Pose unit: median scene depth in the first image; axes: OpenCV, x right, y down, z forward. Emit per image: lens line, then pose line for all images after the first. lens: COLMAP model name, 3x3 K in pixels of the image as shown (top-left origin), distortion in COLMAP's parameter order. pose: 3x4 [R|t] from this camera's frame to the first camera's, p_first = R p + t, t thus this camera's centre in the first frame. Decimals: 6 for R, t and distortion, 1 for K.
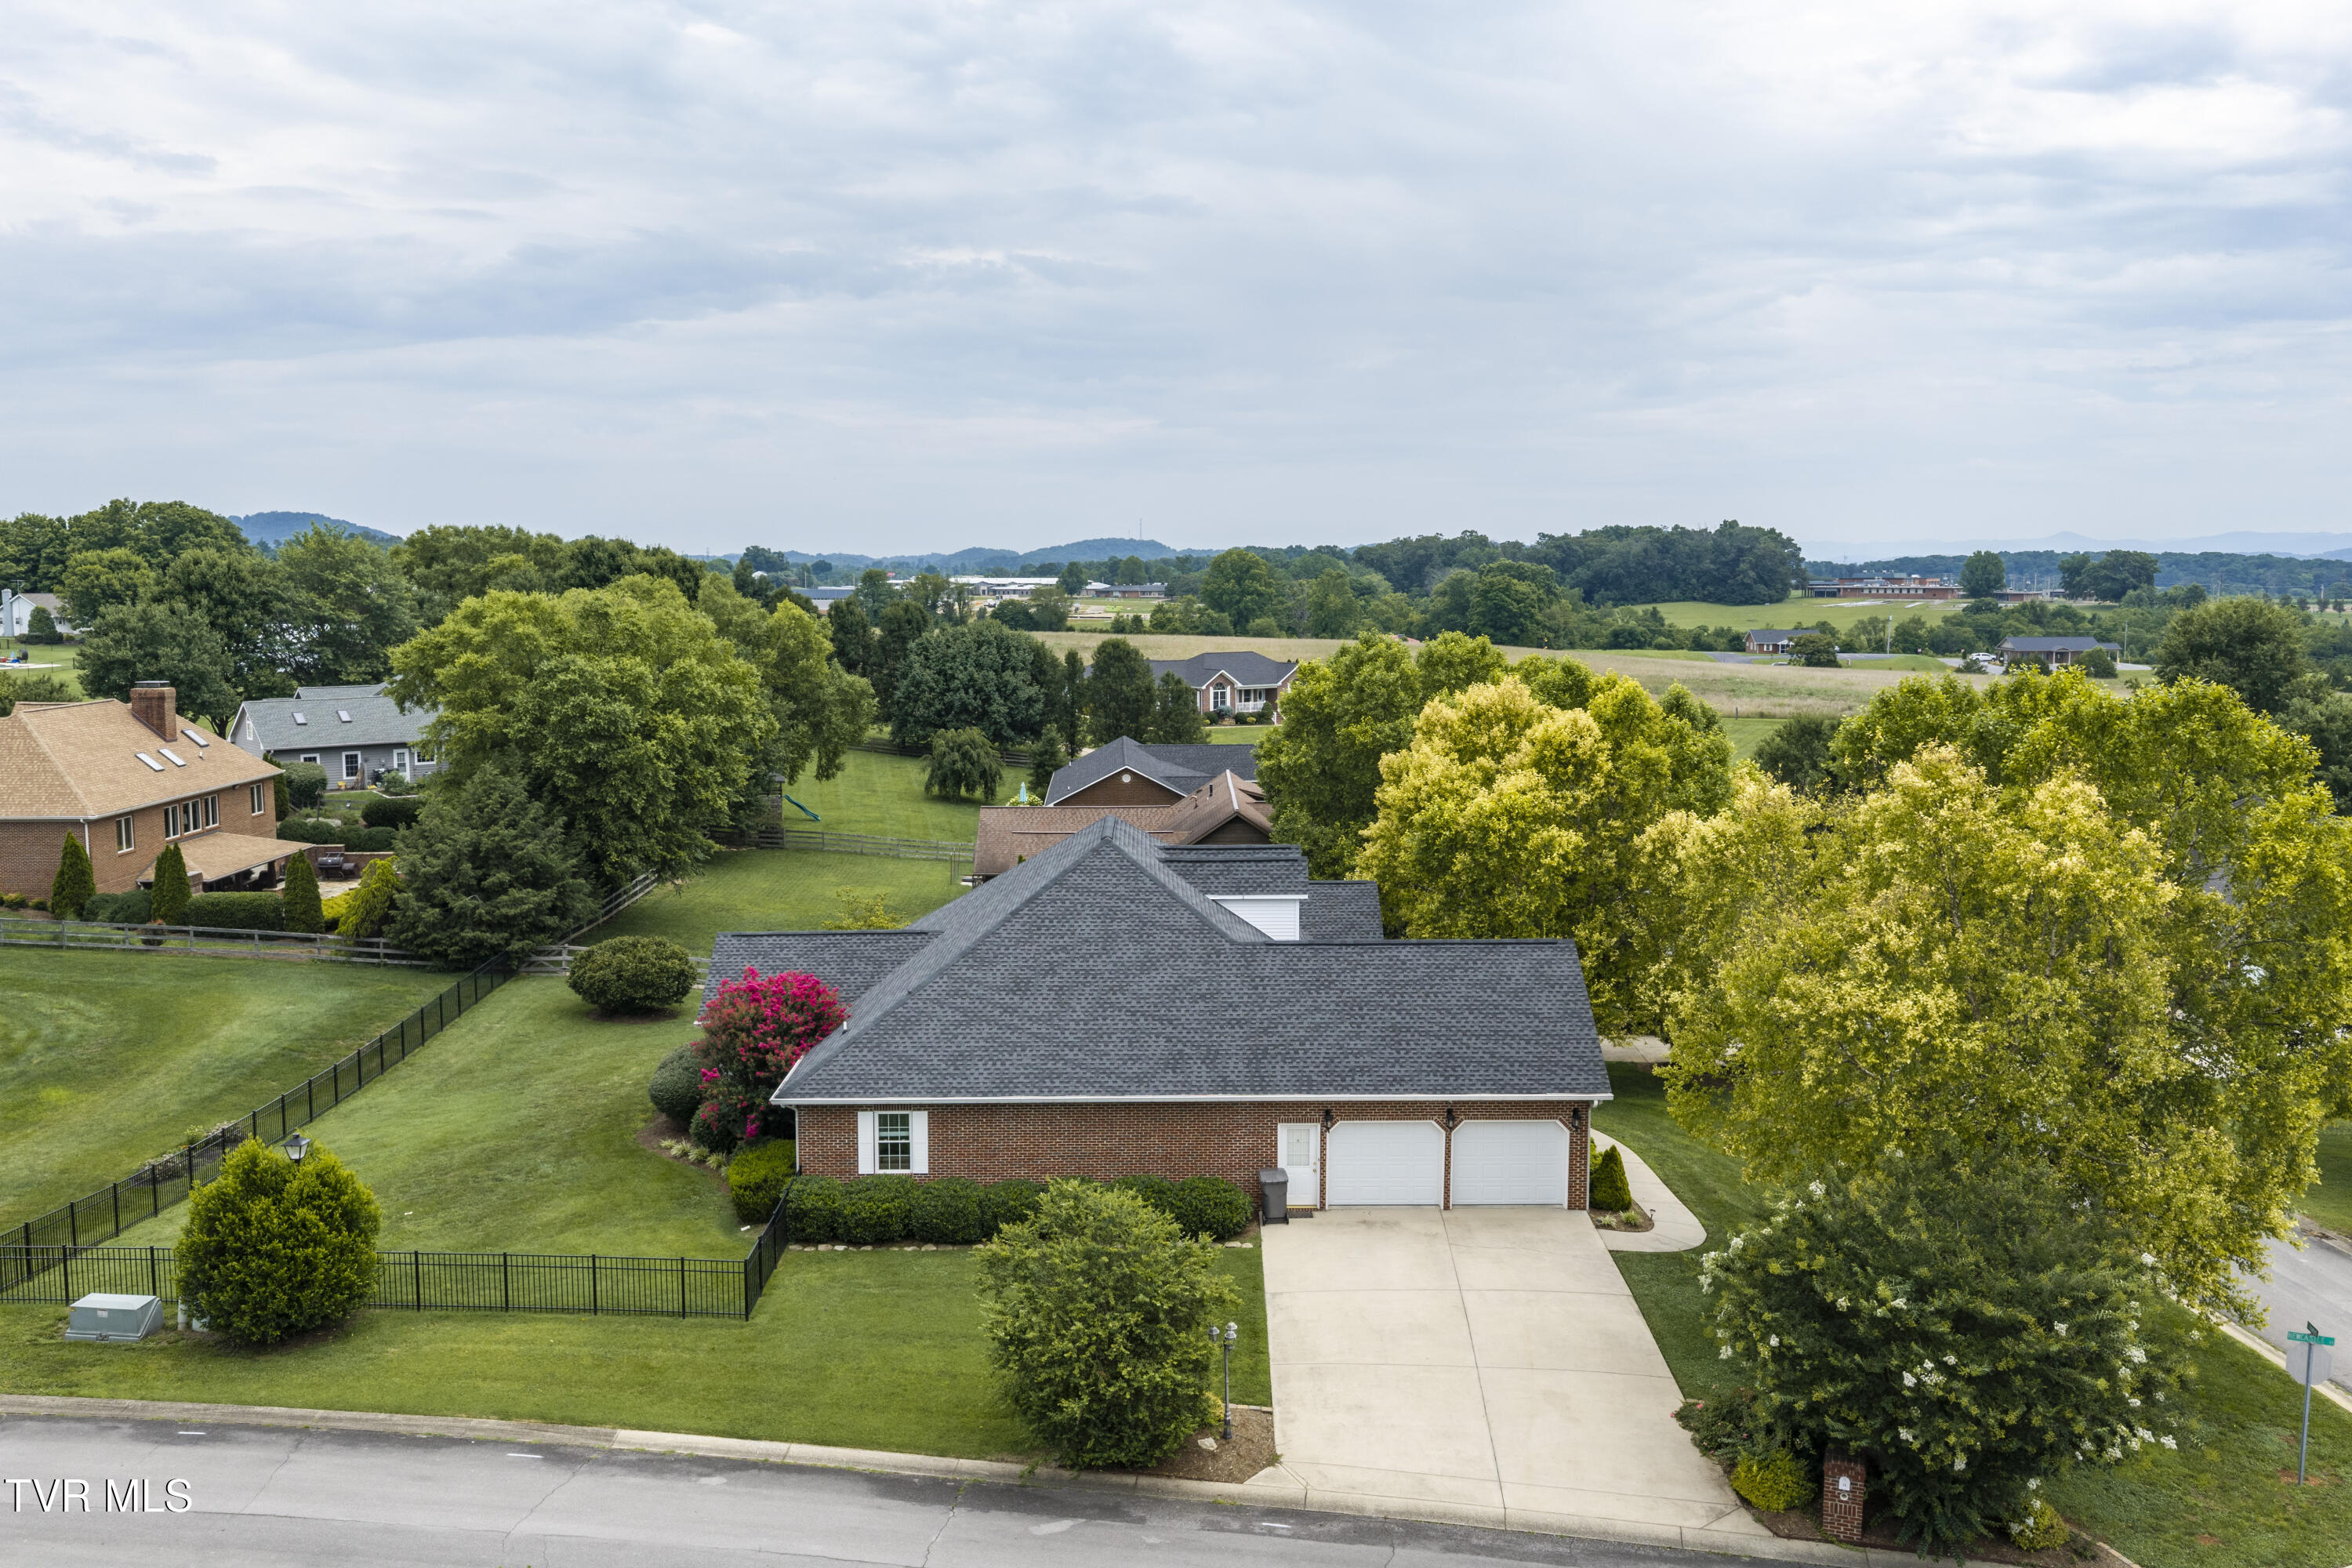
lens RADIAL K [[1957.3, 0, 1145.6], [0, 1957.3, 785.3], [0, 0, 1]] dist [0.013959, -0.020630]
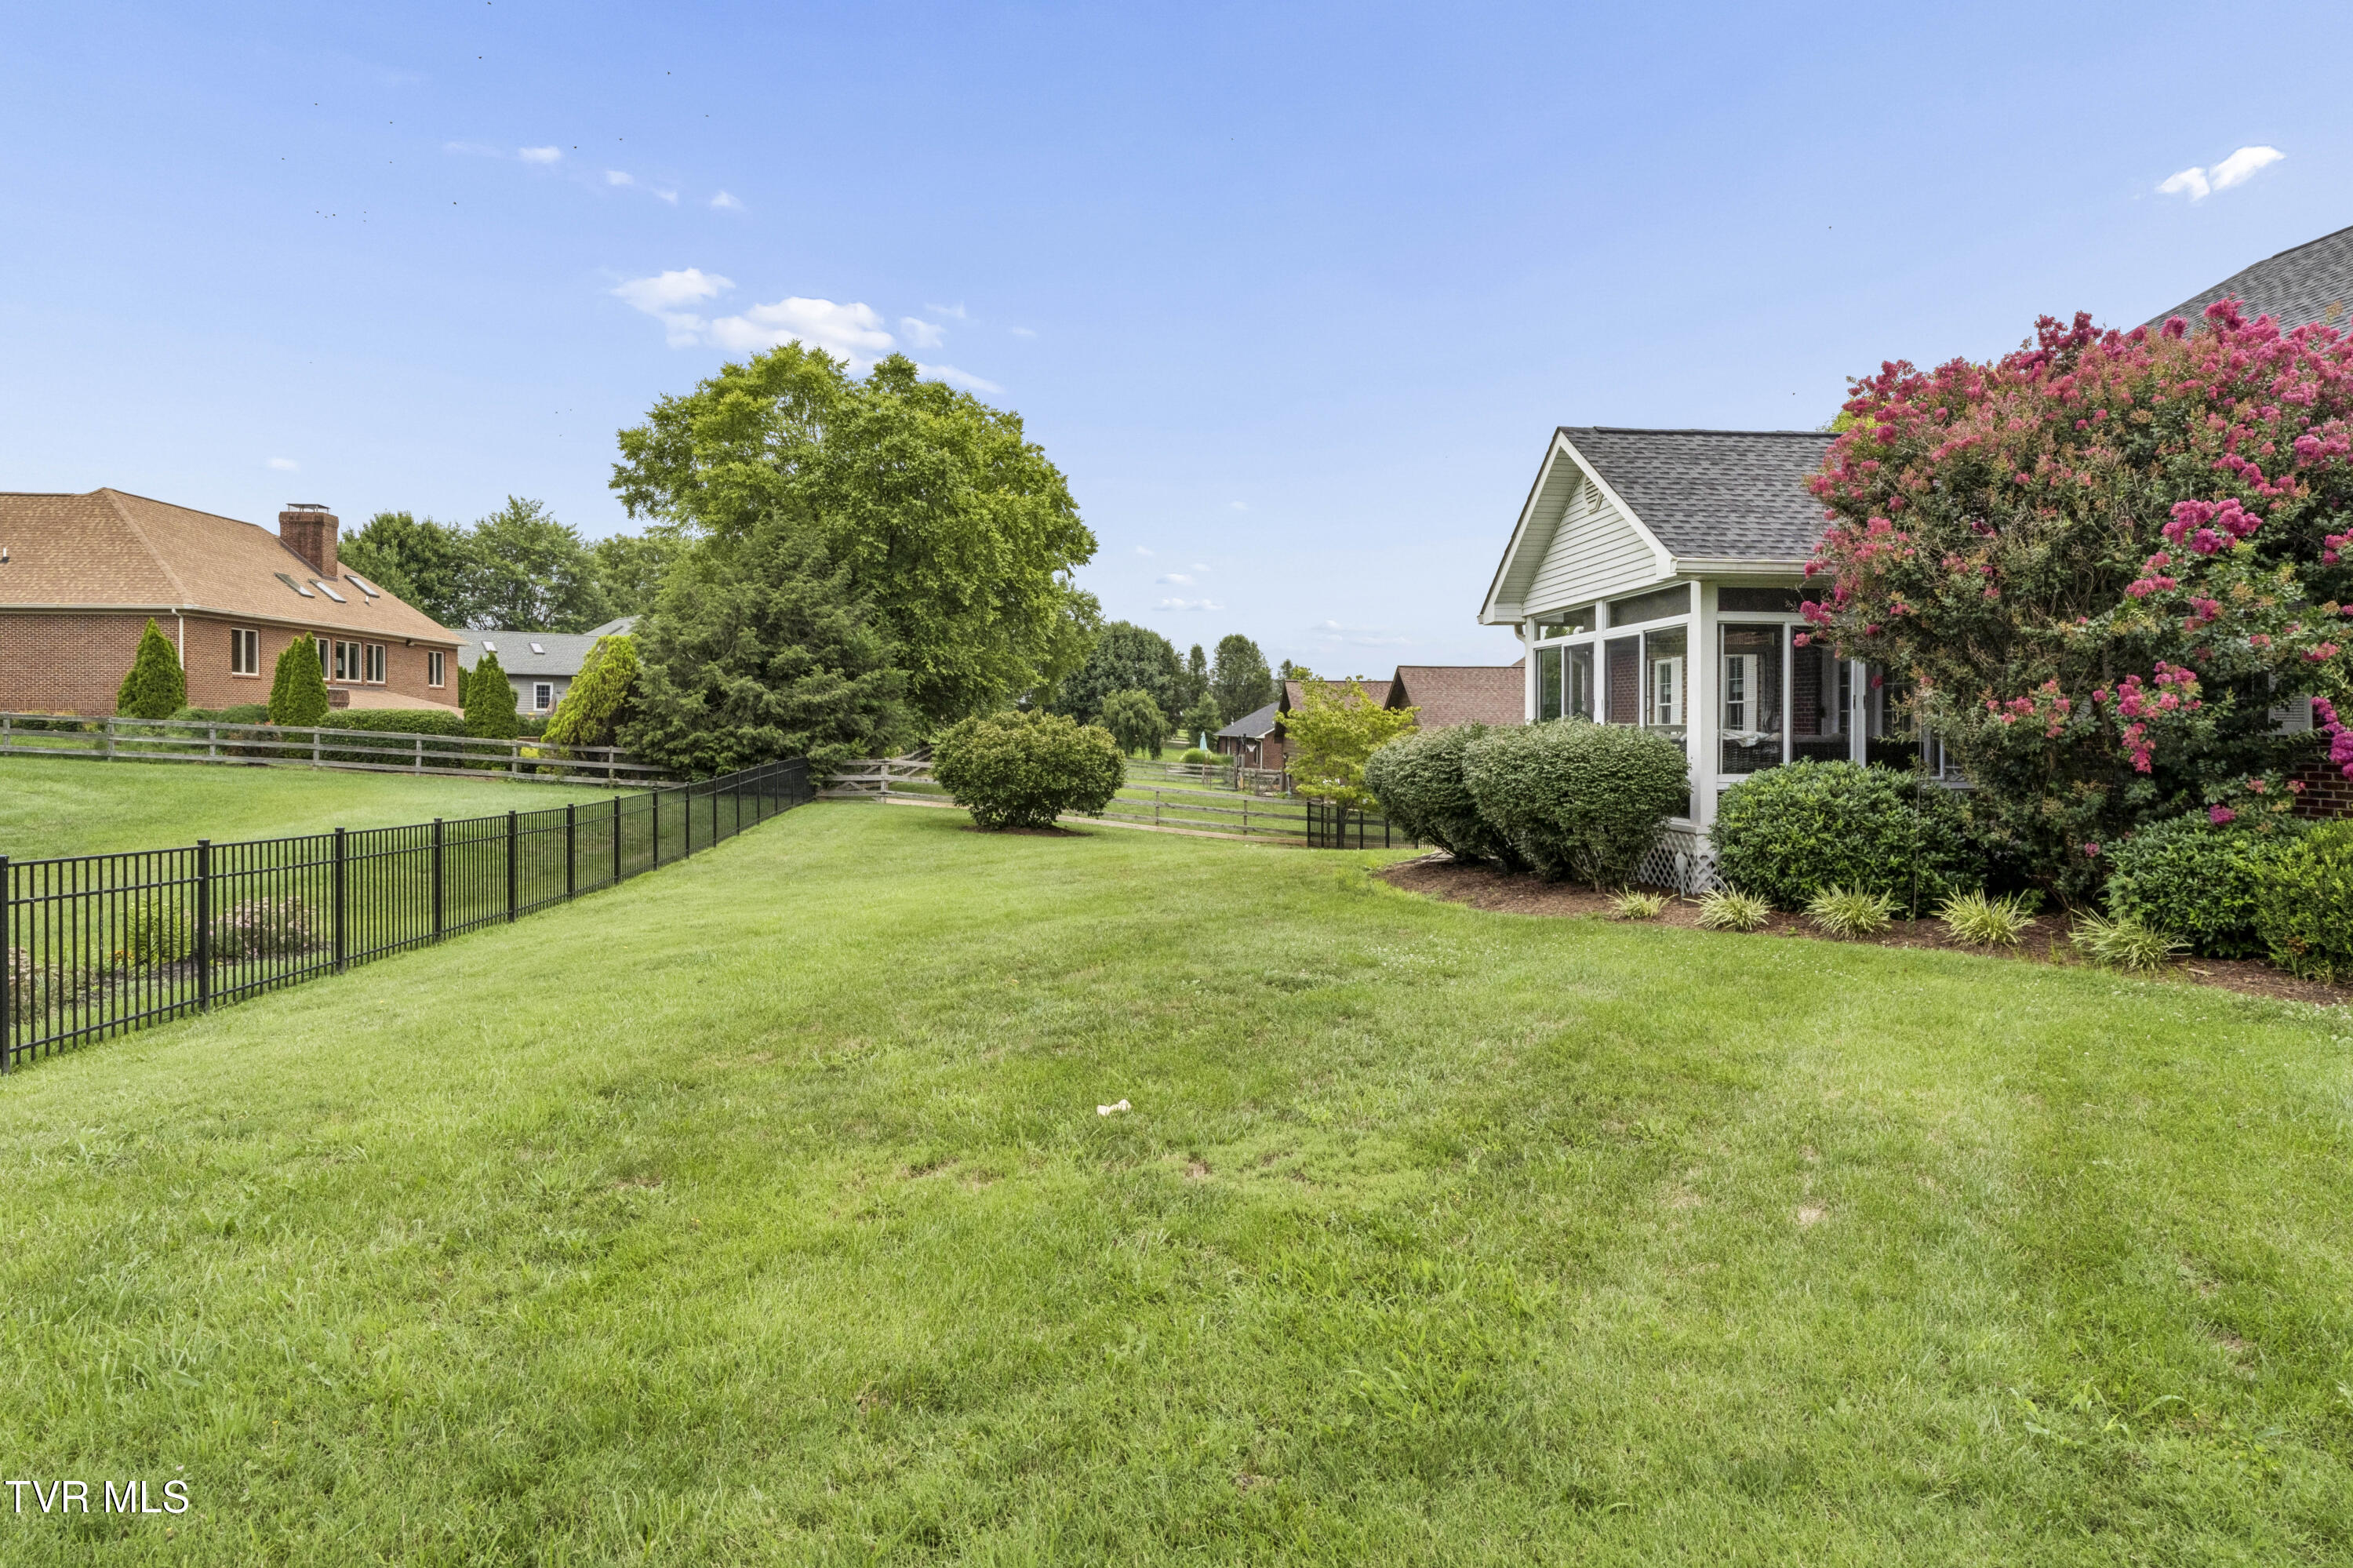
lens RADIAL K [[1285.9, 0, 1198.5], [0, 1285.9, 742.4], [0, 0, 1]] dist [-0.003372, 0.001342]
pose [[0.994792, 0.004795, 0.101812, -0.234969], [0.004904, 0.995485, -0.094792, 0.121349], [-0.101807, 0.094797, 0.990277, 0.542661]]
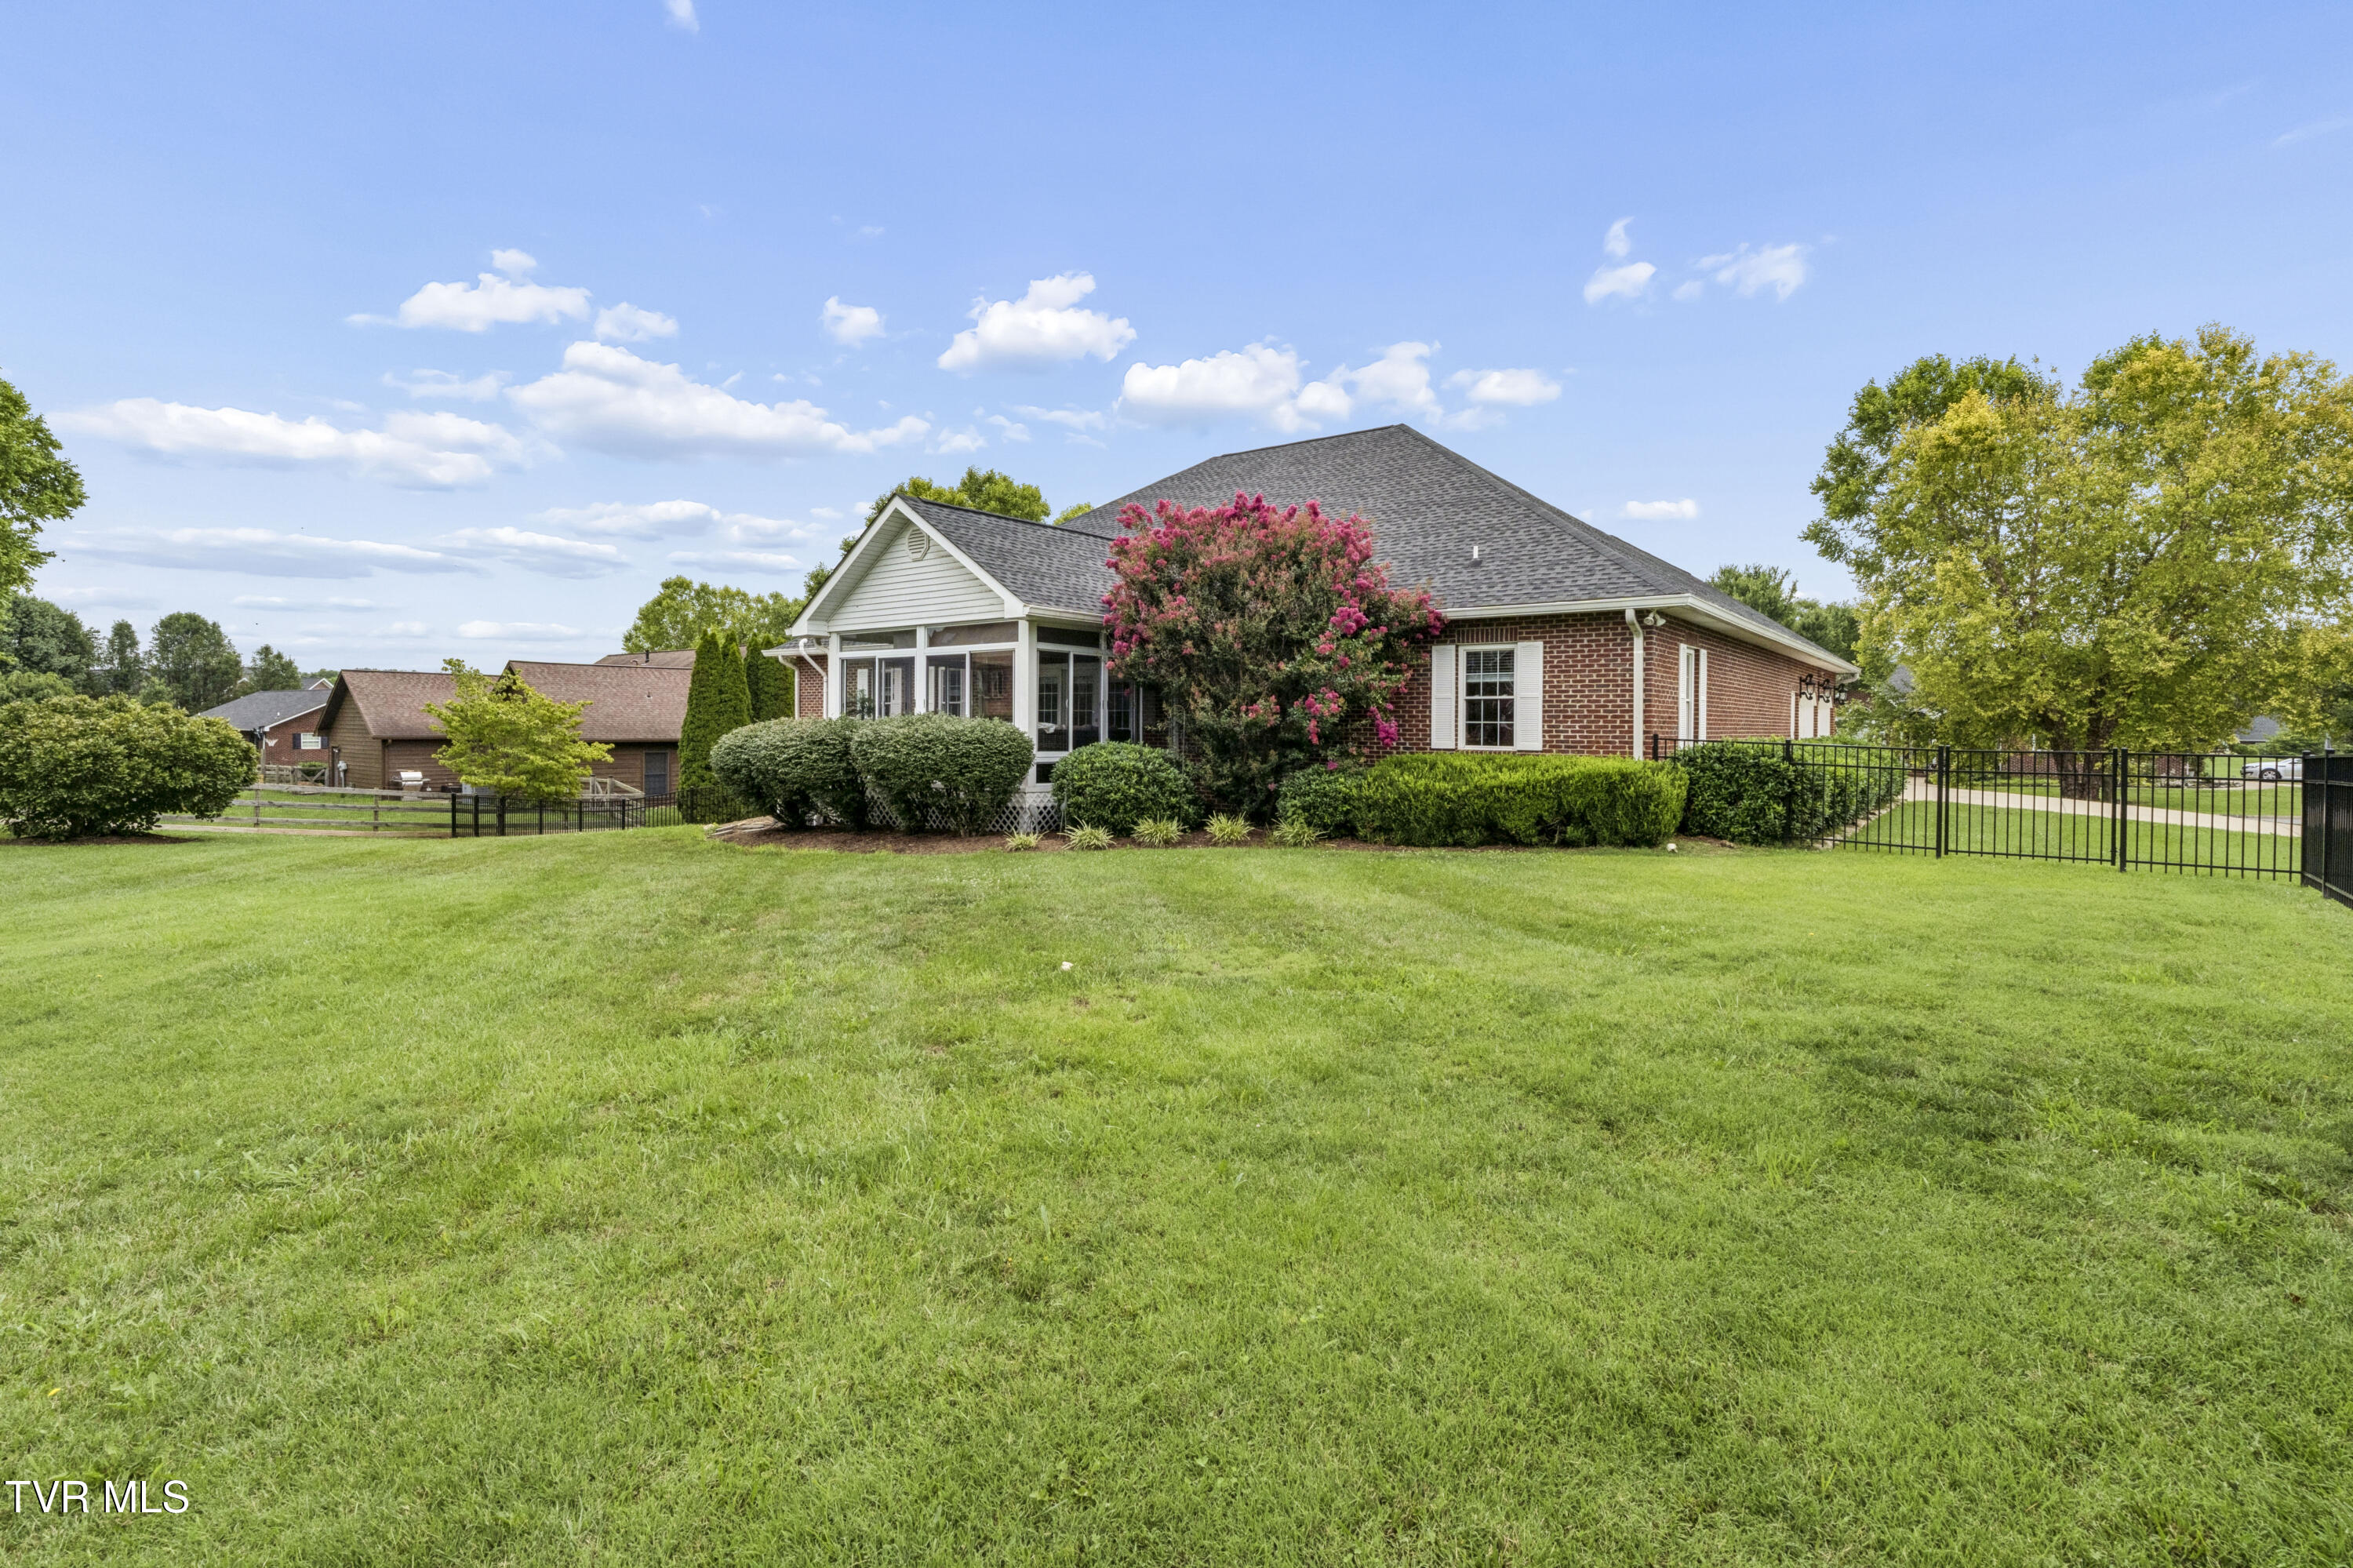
lens RADIAL K [[1074.9, 0, 1192.3], [0, 1074.9, 764.9], [0, 0, 1]] dist [-0.001242, 0.000525]
pose [[0.602808, -0.018879, 0.797663, -0.298934], [0.075244, 0.996610, -0.033275, 0.121677], [-0.794331, 0.080078, 0.602184, 0.552866]]
